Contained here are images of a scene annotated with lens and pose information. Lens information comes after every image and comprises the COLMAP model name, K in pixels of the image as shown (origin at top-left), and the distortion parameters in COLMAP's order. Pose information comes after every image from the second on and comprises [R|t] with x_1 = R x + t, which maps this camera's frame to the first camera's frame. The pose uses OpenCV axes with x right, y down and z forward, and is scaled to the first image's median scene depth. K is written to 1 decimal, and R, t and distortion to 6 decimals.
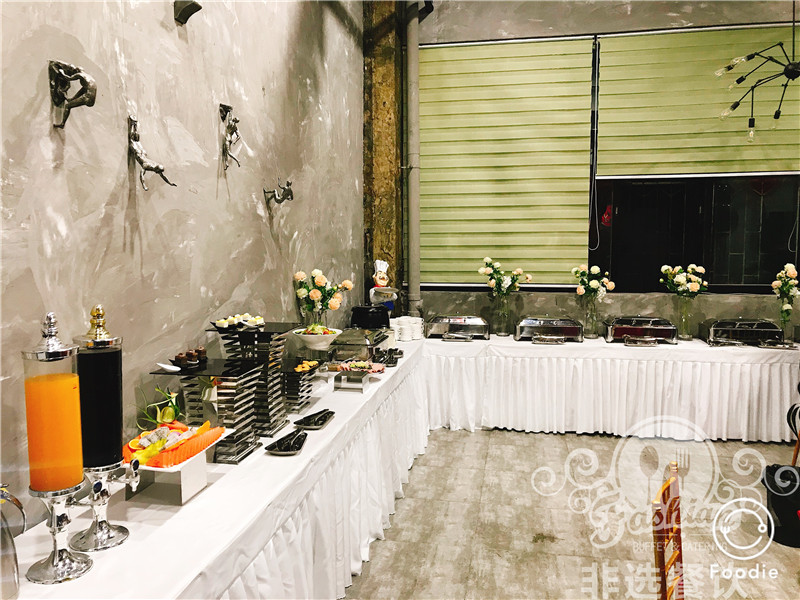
lens RADIAL K [[673.0, 0, 400.0], [0, 673.0, 300.0], [0, 0, 1]] dist [0.067448, -0.124462]
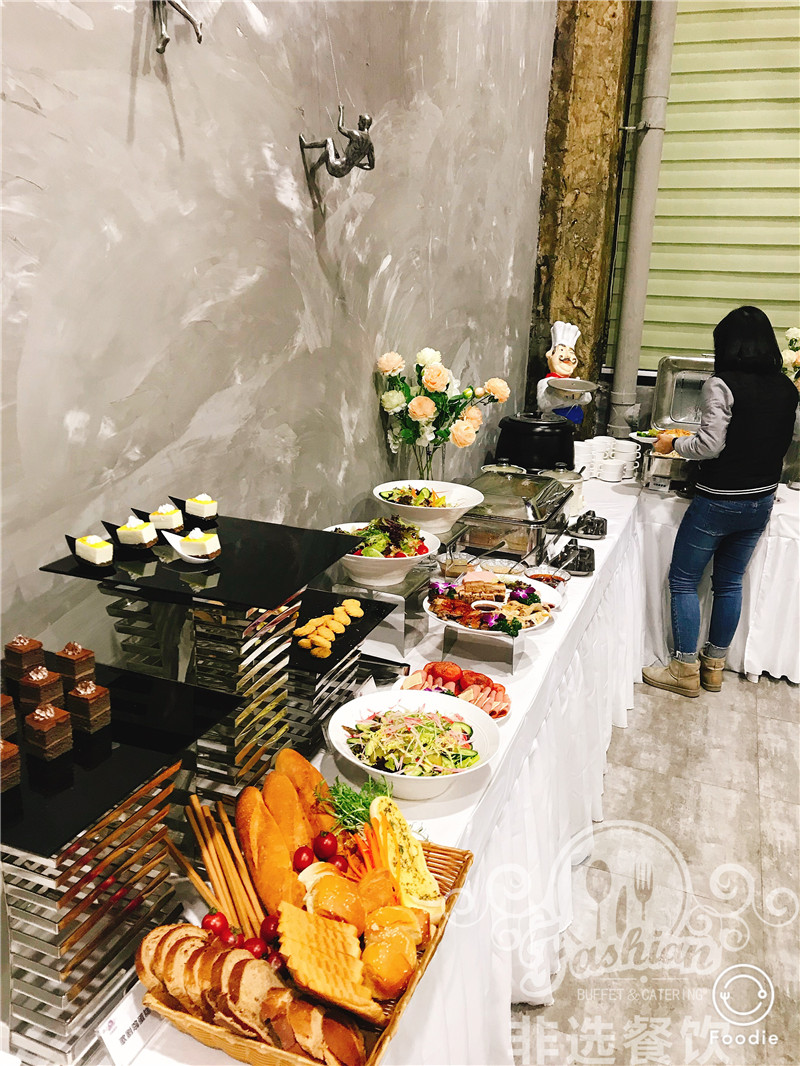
lens RADIAL K [[896.8, 0, 400.0], [0, 896.8, 533.0], [0, 0, 1]] dist [0.067448, -0.124462]
pose [[0.982725, 0.088086, -0.162762, -0.035152], [-0.055464, 0.979221, 0.195066, -0.039150], [0.176563, -0.182668, 0.967191, 0.392417]]
